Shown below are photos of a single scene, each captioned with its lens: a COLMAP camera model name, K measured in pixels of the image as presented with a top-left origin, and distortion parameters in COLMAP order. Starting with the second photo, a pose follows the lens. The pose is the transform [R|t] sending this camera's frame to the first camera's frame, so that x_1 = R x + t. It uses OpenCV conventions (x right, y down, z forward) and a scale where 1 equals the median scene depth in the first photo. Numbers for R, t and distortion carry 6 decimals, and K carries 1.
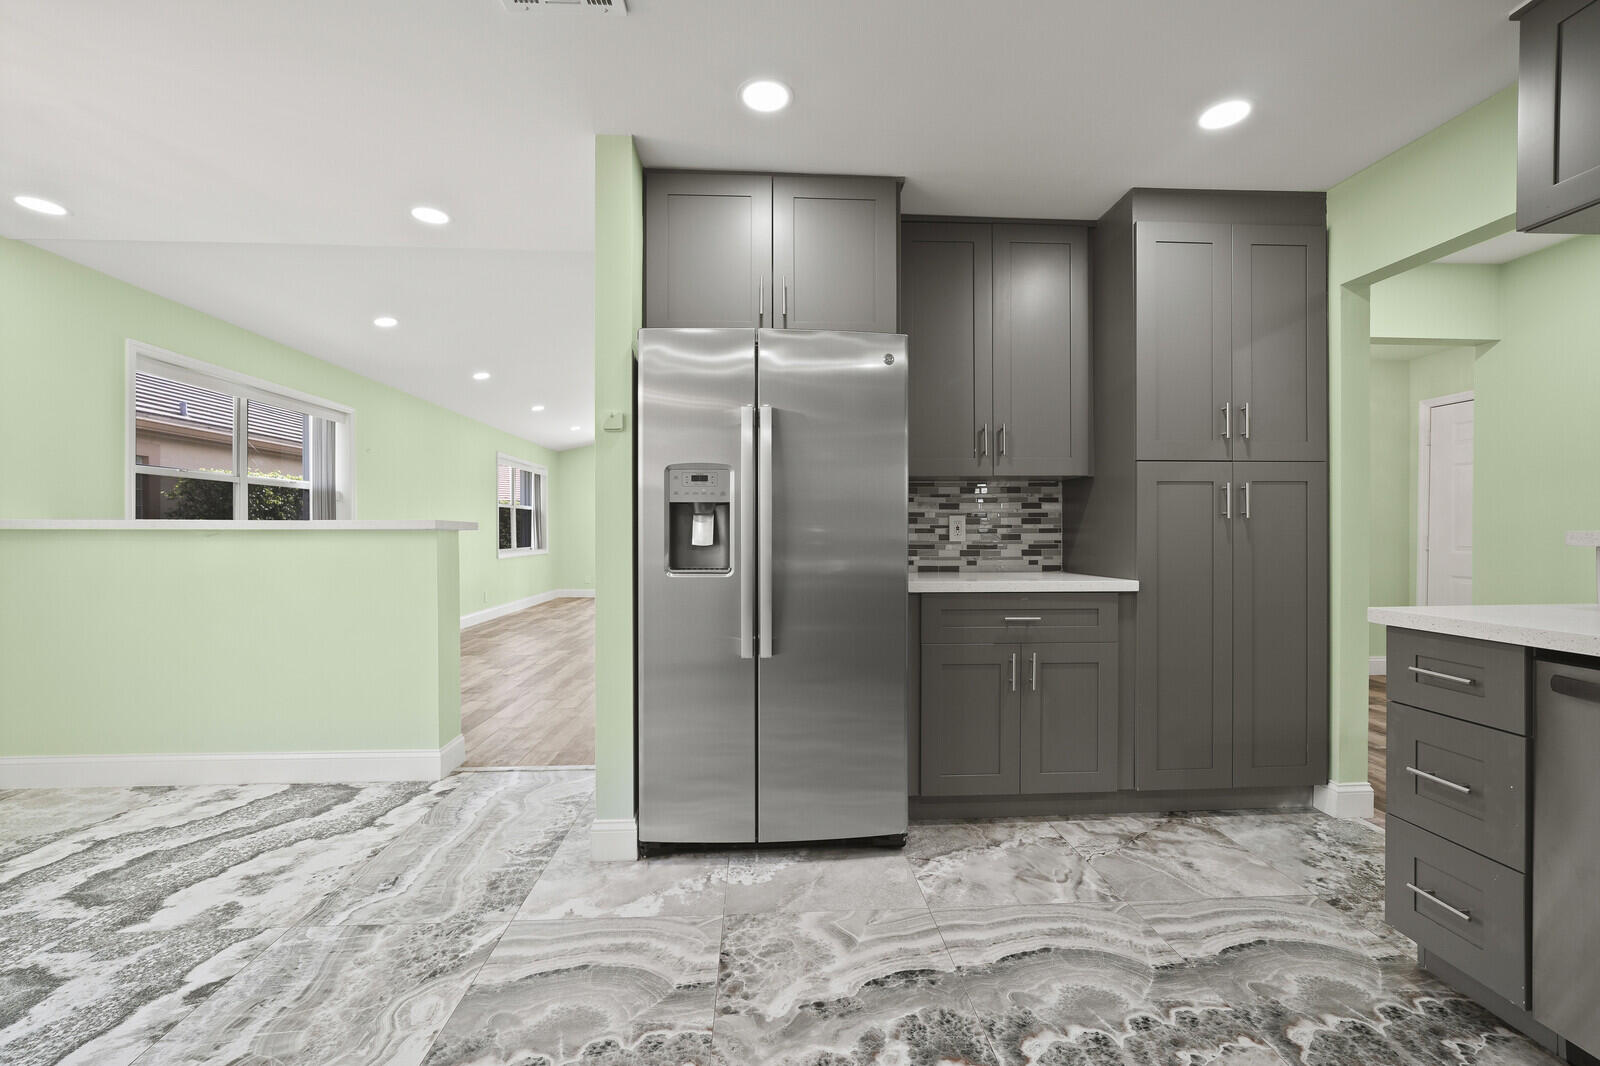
lens RADIAL K [[646.0, 0, 796.0], [0, 646.0, 533.3], [0, 0, 1]] dist [-0.010131, 0.003540]
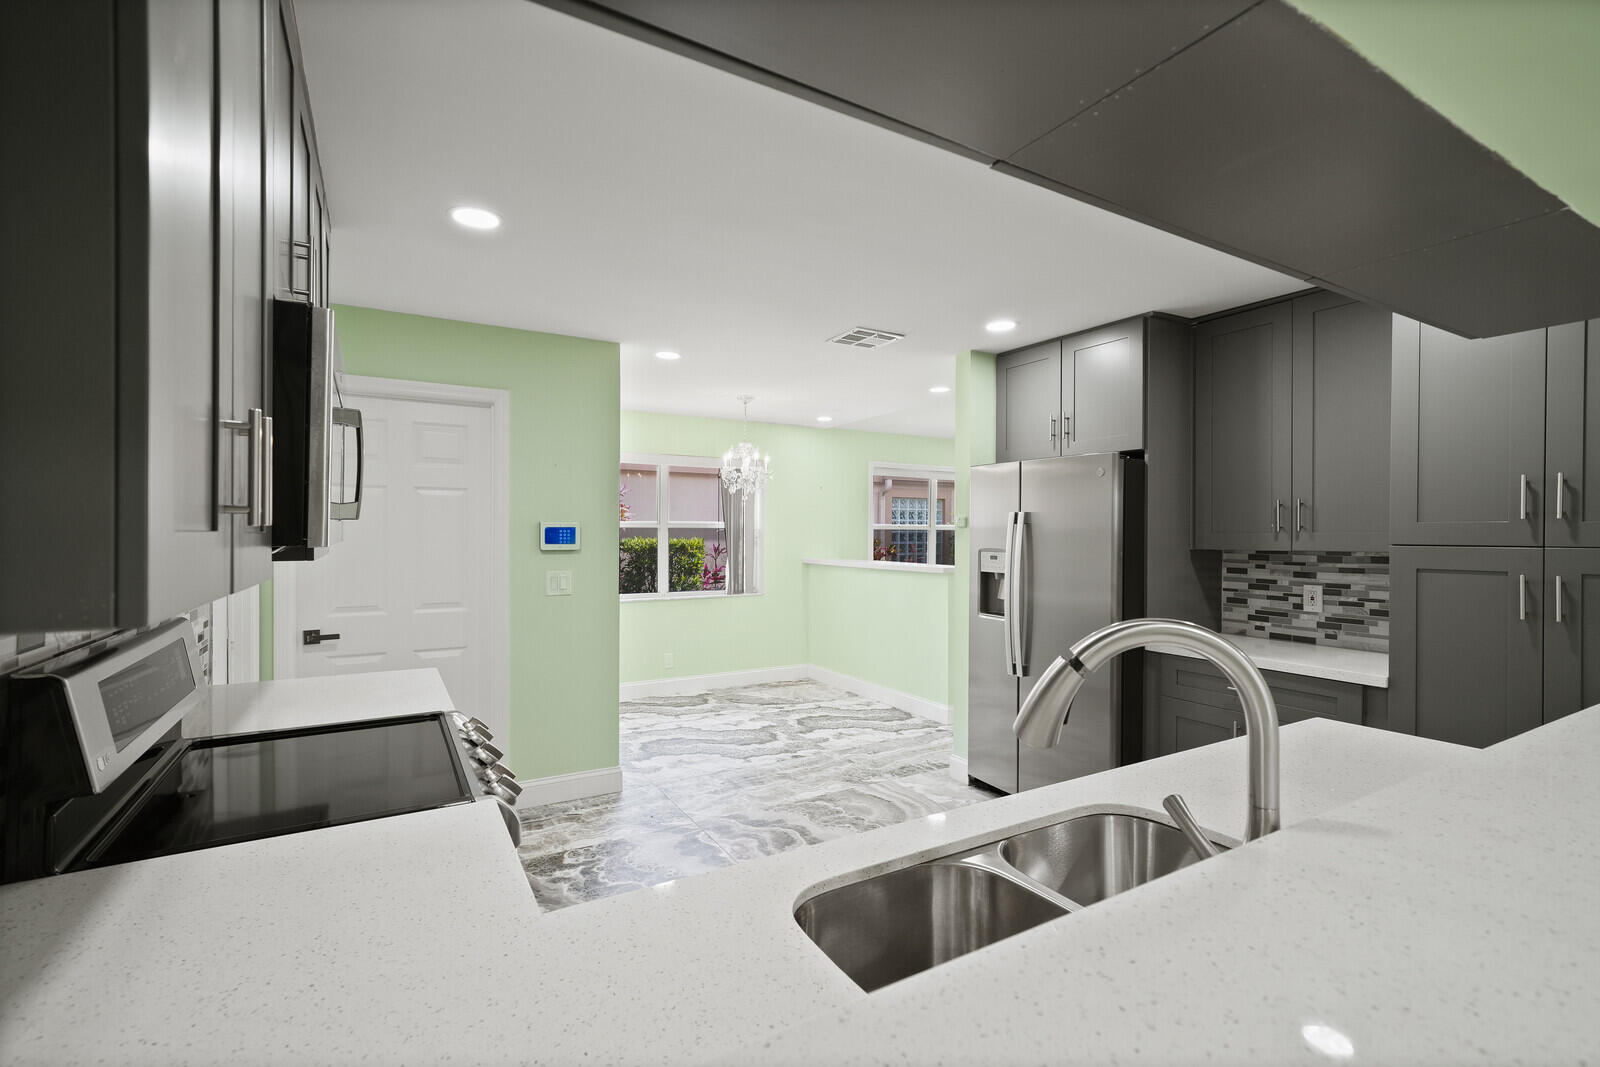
lens RADIAL K [[706.0, 0, 800.0], [0, 706.0, 533.5], [0, 0, 1]] dist [0.001089, 0.000348]
pose [[0.455943, 0.001353, -0.890008, 1.149923], [-0.004513, 0.999990, -0.000791, -0.137266], [0.889997, 0.004377, 0.455945, -0.218288]]
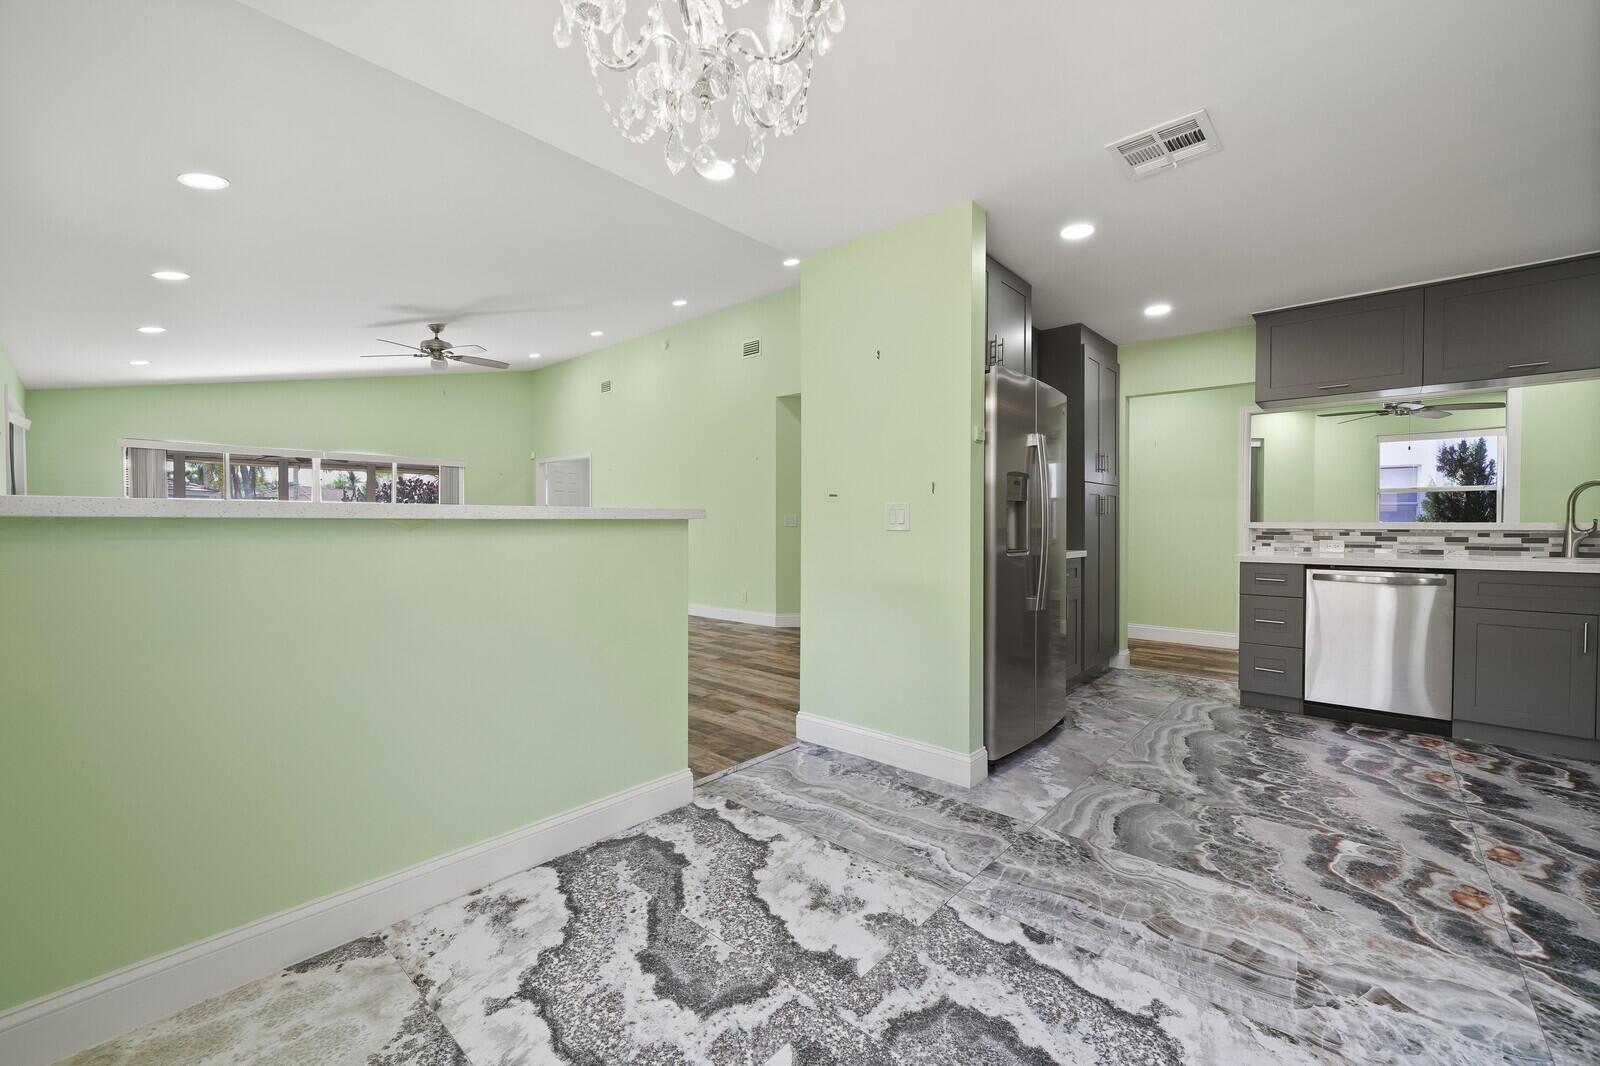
lens RADIAL K [[646.0, 0, 796.0], [0, 646.0, 533.3], [0, 0, 1]] dist [-0.010131, 0.003540]
pose [[0.709098, -0.011121, 0.705022, -1.384787], [-0.000859, 0.999861, 0.016635, -0.000845], [-0.705109, -0.012401, 0.708990, 0.354042]]
